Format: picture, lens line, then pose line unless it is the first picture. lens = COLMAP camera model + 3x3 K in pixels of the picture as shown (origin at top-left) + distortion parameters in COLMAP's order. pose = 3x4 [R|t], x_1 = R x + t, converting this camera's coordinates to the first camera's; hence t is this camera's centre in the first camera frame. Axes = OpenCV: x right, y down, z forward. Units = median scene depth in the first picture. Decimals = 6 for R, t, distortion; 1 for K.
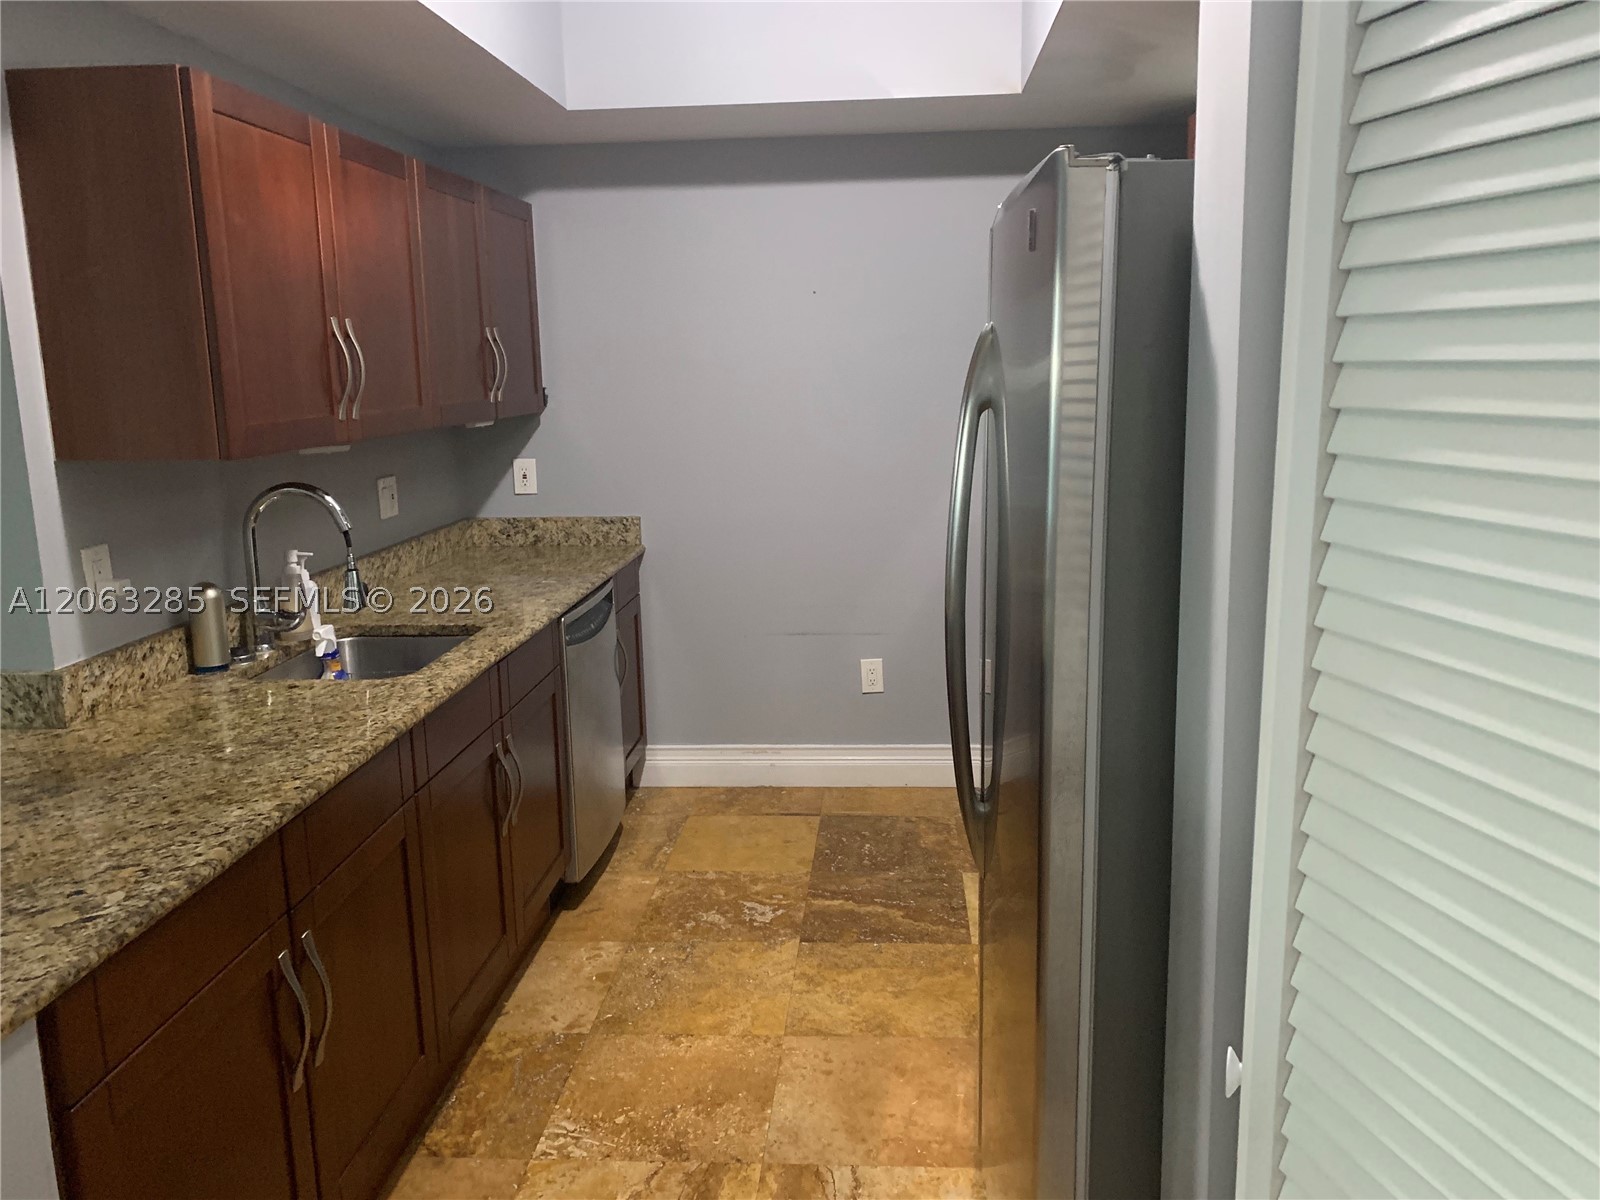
lens RADIAL K [[1224.9, 0, 802.8], [0, 1224.9, 586.6], [0, 0, 1]] dist [0.024726, -0.011892]
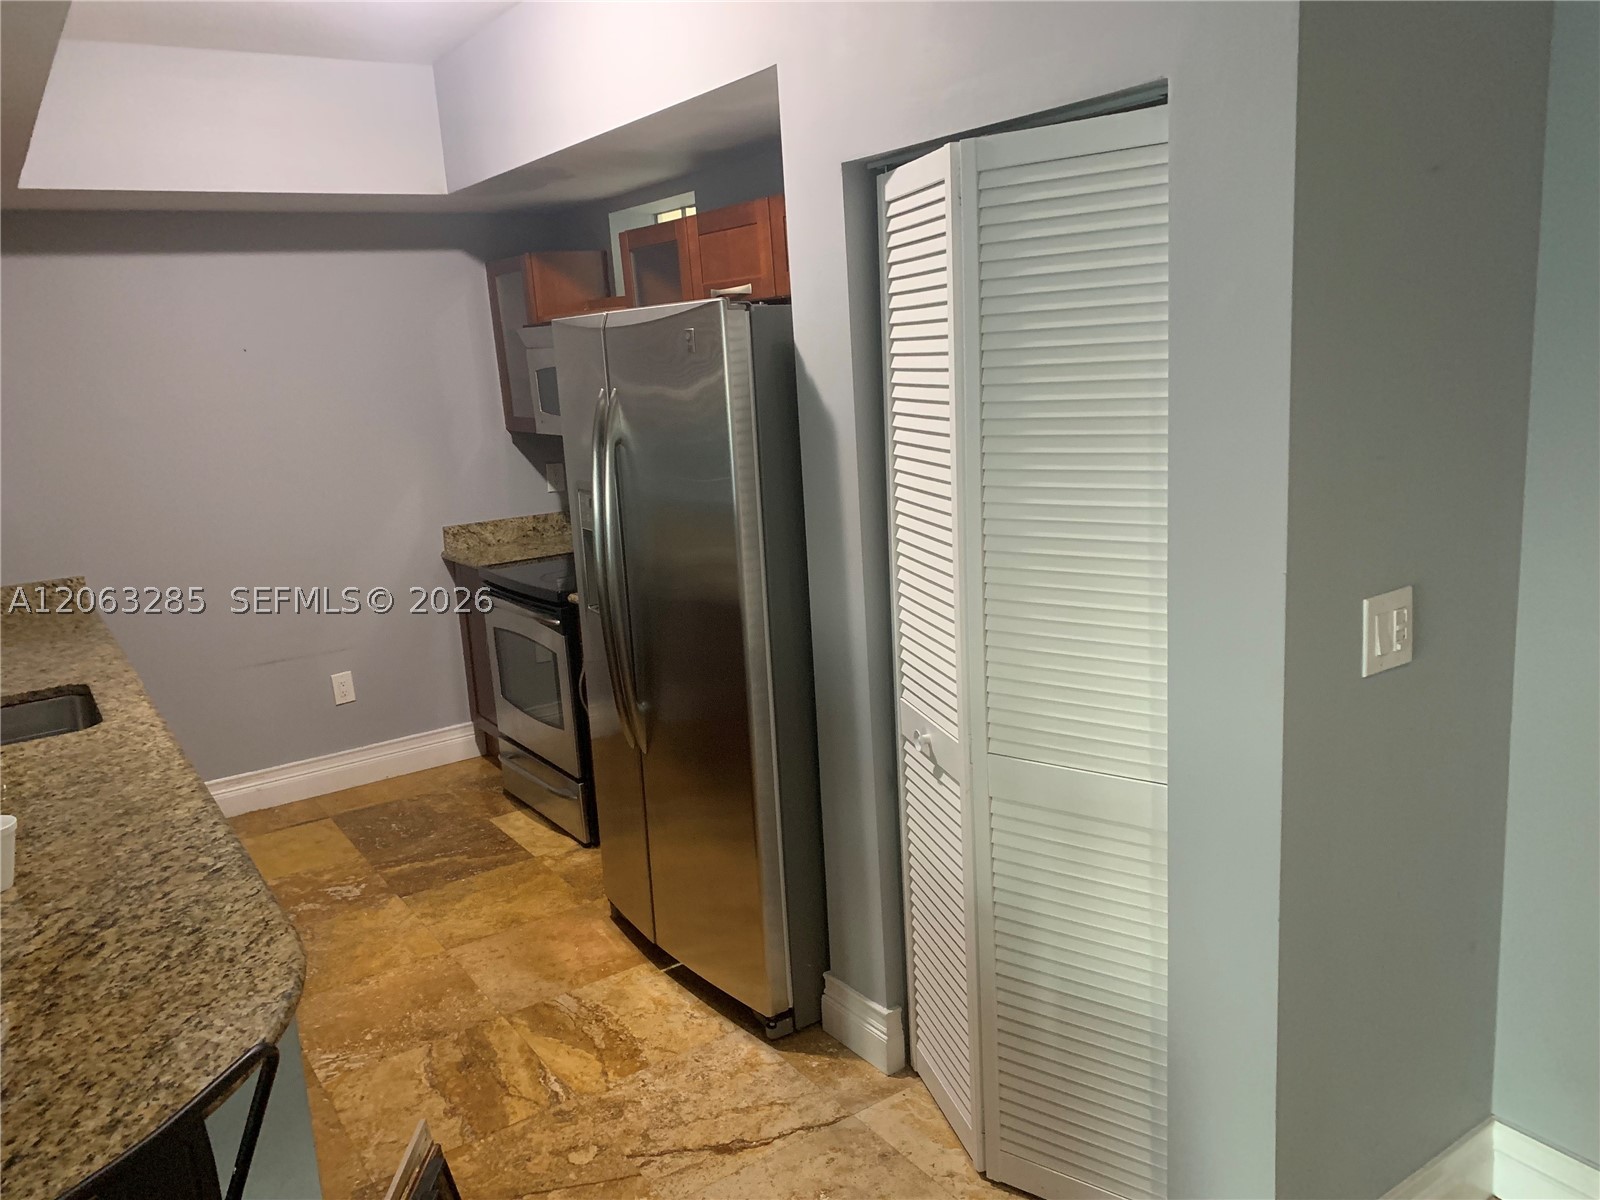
lens RADIAL K [[1224.9, 0, 800.5], [0, 1224.9, 603.9], [0, 0, 1]] dist [0.024726, -0.011892]
pose [[0.786548, -0.152907, 0.598300, -0.425786], [0.152985, 0.986906, 0.051103, 0.004833], [-0.598280, 0.051336, 0.799641, -0.242829]]
